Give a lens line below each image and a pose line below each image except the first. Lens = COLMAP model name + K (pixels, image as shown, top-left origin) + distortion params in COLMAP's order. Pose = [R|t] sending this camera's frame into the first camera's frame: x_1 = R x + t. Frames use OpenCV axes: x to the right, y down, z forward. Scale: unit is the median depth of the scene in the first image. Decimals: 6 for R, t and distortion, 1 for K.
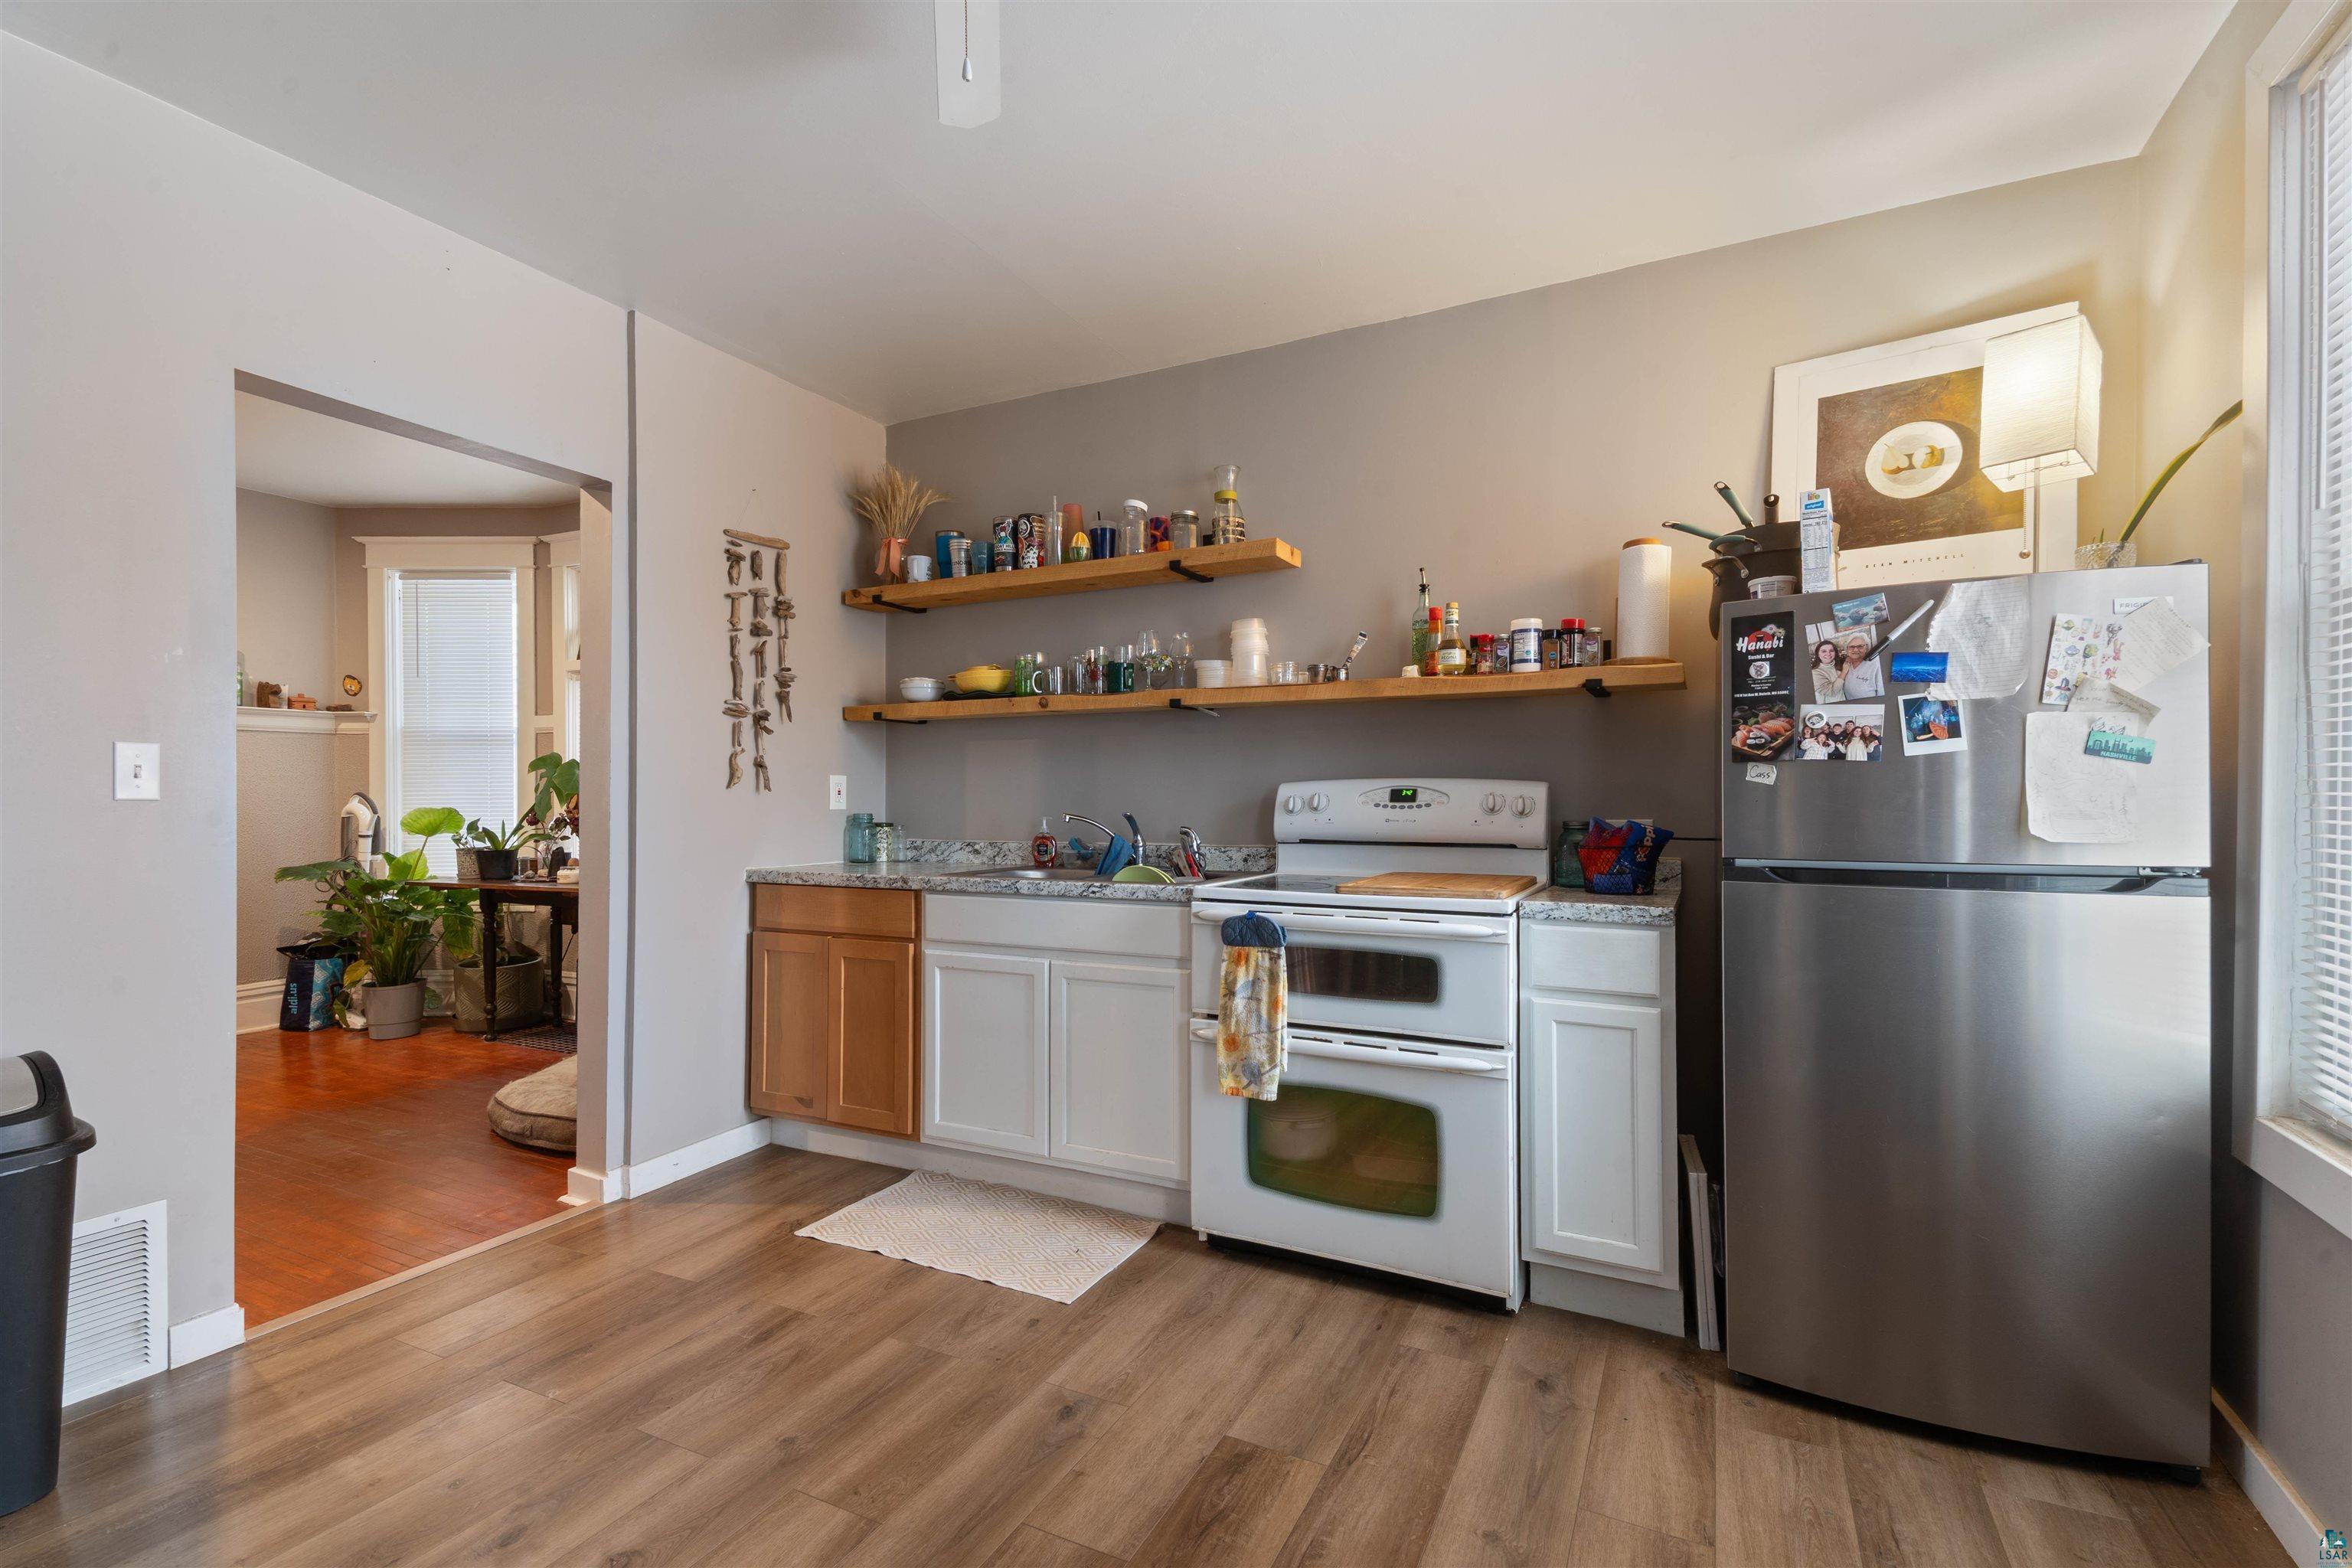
lens RADIAL K [[1031.3, 0, 1187.8], [0, 1031.3, 809.3], [0, 0, 1]] dist [0.014603, -0.000275]
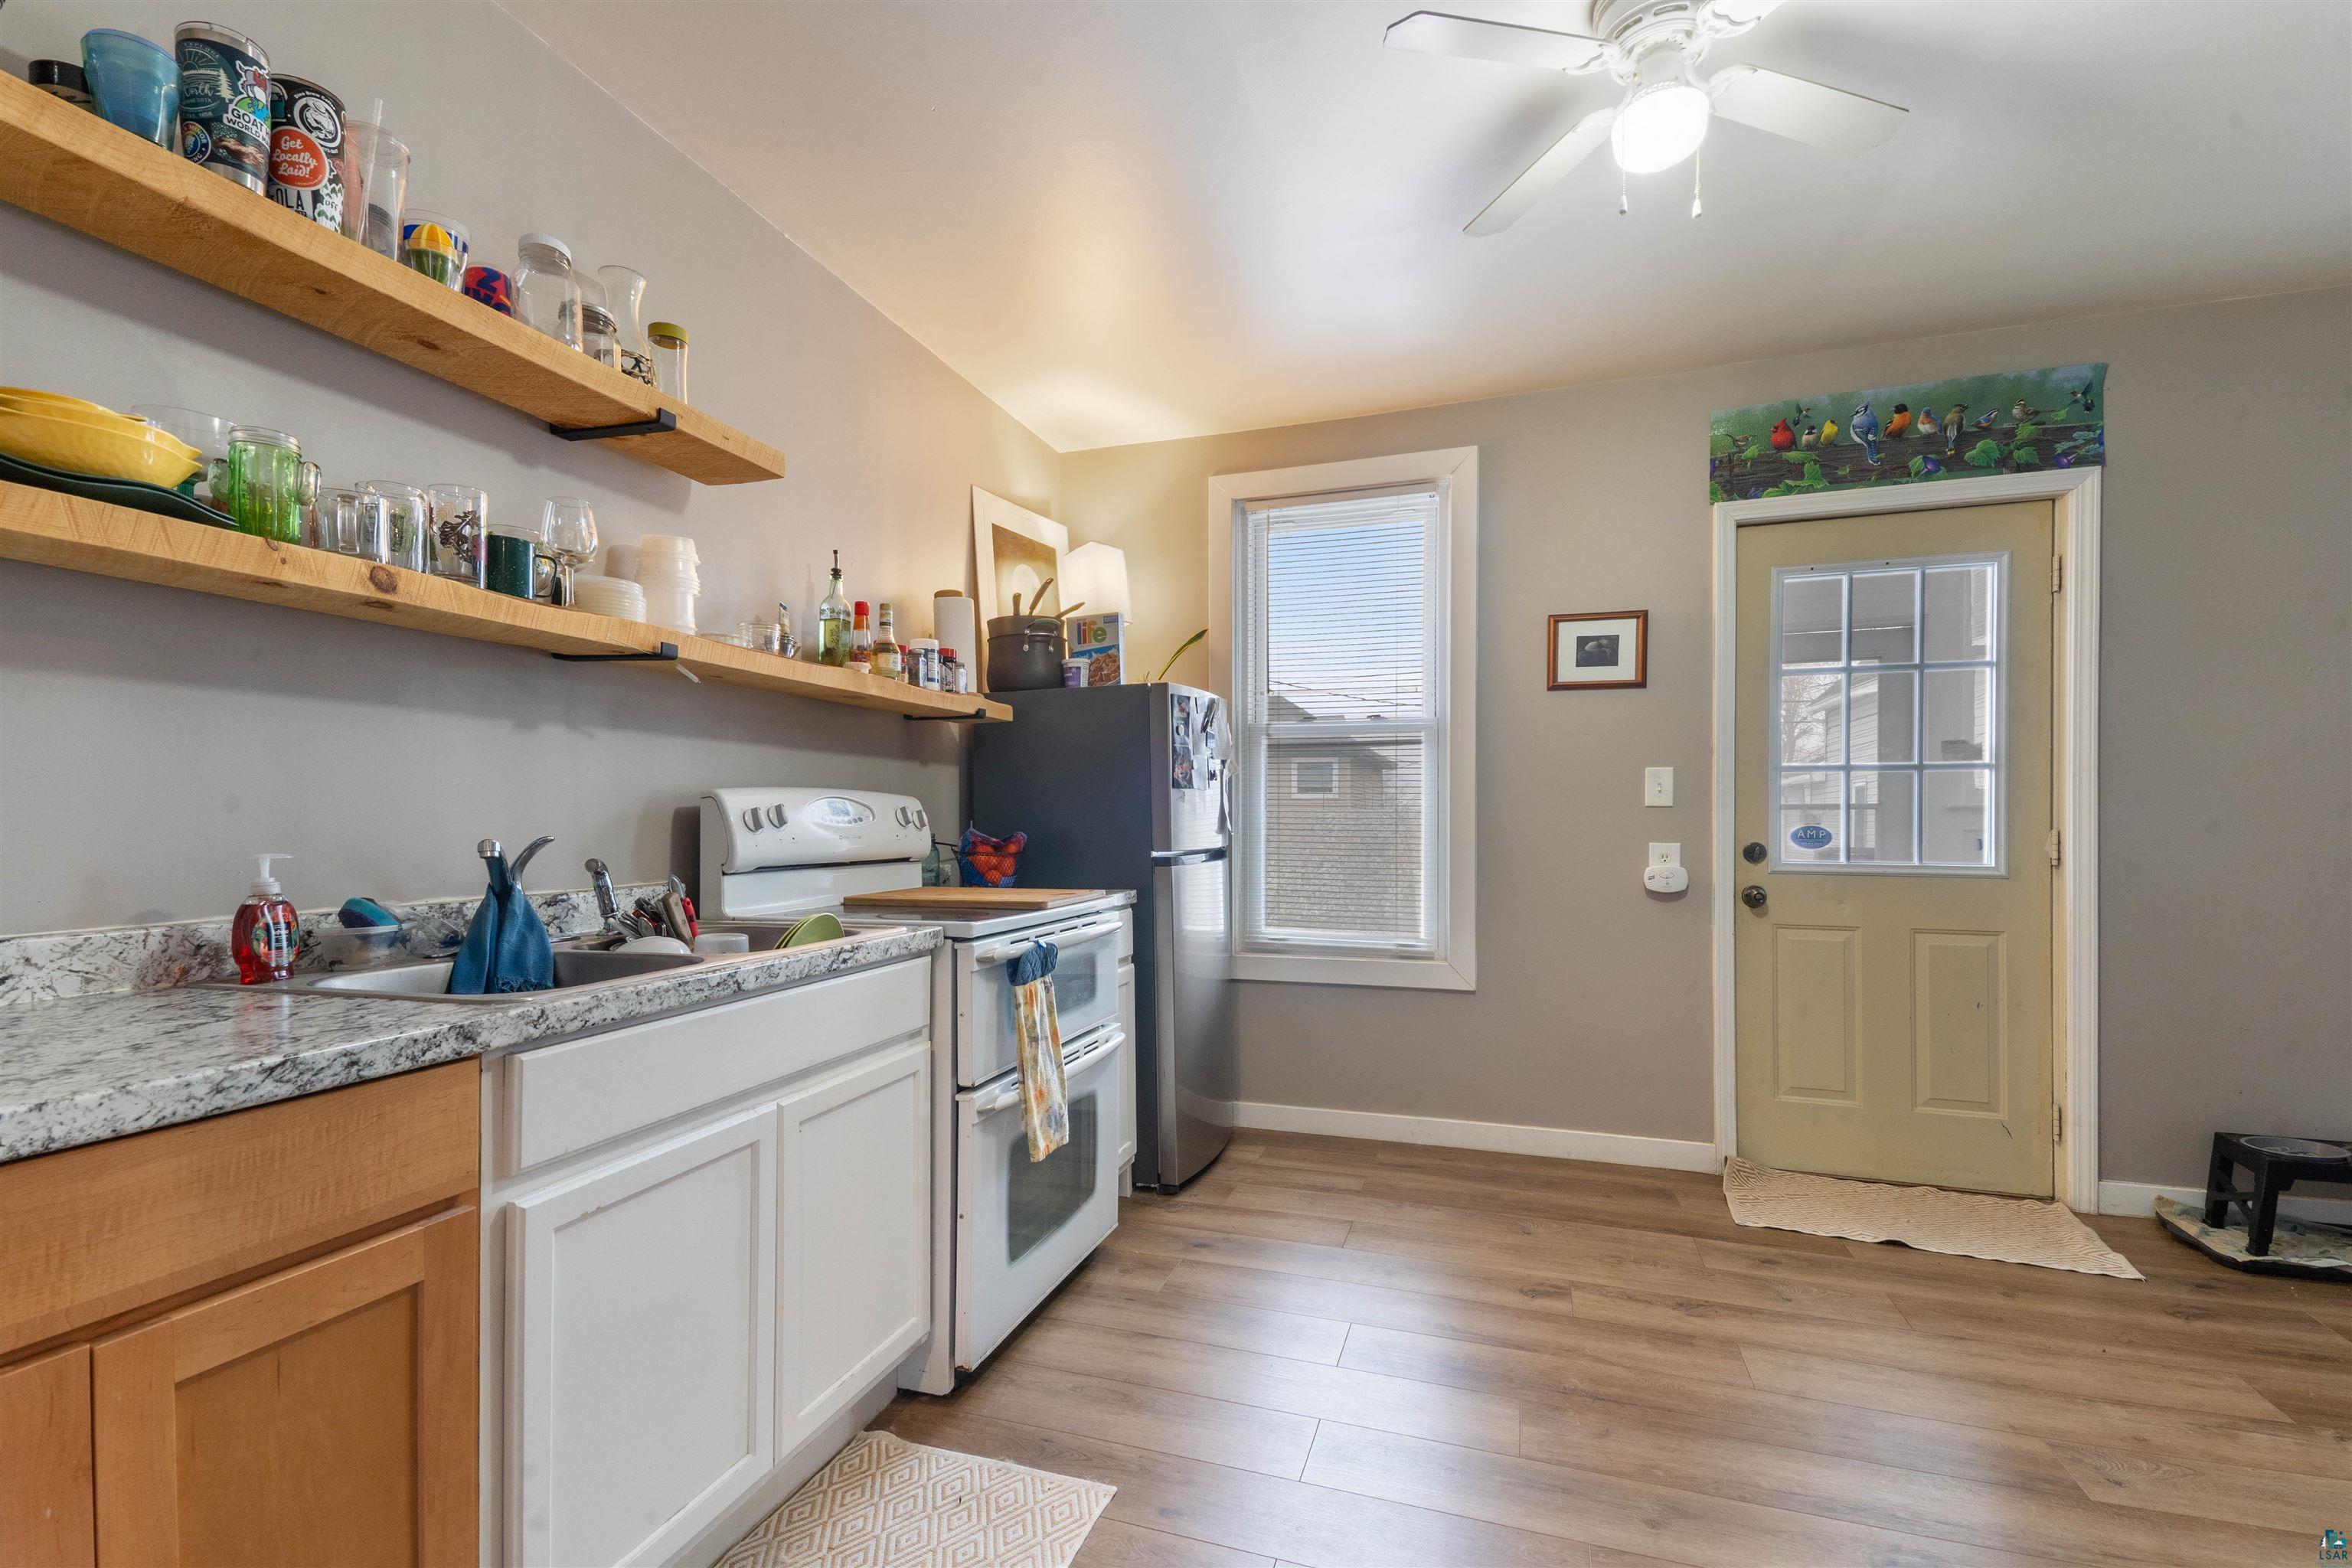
lens RADIAL K [[1031.3, 0, 1187.8], [0, 1031.3, 809.3], [0, 0, 1]] dist [0.014603, -0.000275]
pose [[-0.147025, 0.008883, 0.989093, -0.739253], [0.006562, 0.999946, -0.008005, -0.003512], [-0.989111, 0.005314, -0.147076, 0.897983]]
